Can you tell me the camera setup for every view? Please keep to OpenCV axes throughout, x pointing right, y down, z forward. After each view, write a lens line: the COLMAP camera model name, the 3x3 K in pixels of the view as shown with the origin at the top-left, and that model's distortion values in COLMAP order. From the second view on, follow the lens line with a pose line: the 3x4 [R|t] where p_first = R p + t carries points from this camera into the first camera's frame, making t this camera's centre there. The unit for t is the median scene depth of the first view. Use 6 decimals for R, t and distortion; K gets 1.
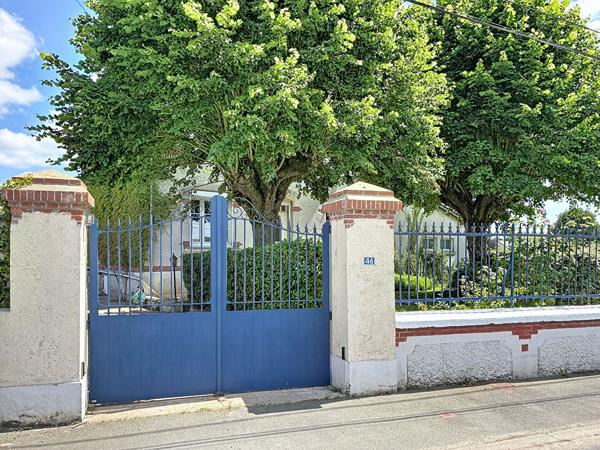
lens RADIAL K [[440.4, 0, 299.8], [0, 440.4, 218.2], [0, 0, 1]] dist [-0.013945, -0.006961]
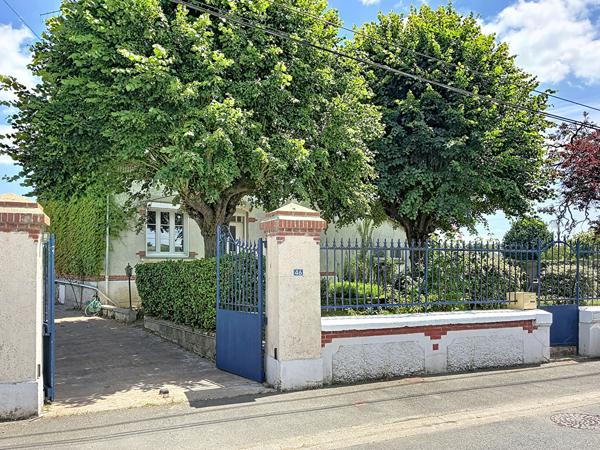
lens RADIAL K [[442.4, 0, 300.0], [0, 442.4, 225.0], [0, 0, 1]] dist [-0.000056, -0.039240]
pose [[0.996879, 0.005147, 0.078776, 0.061460], [-0.005149, 0.999987, -0.000186, -0.023614], [-0.078776, -0.000221, 0.996892, -0.131468]]
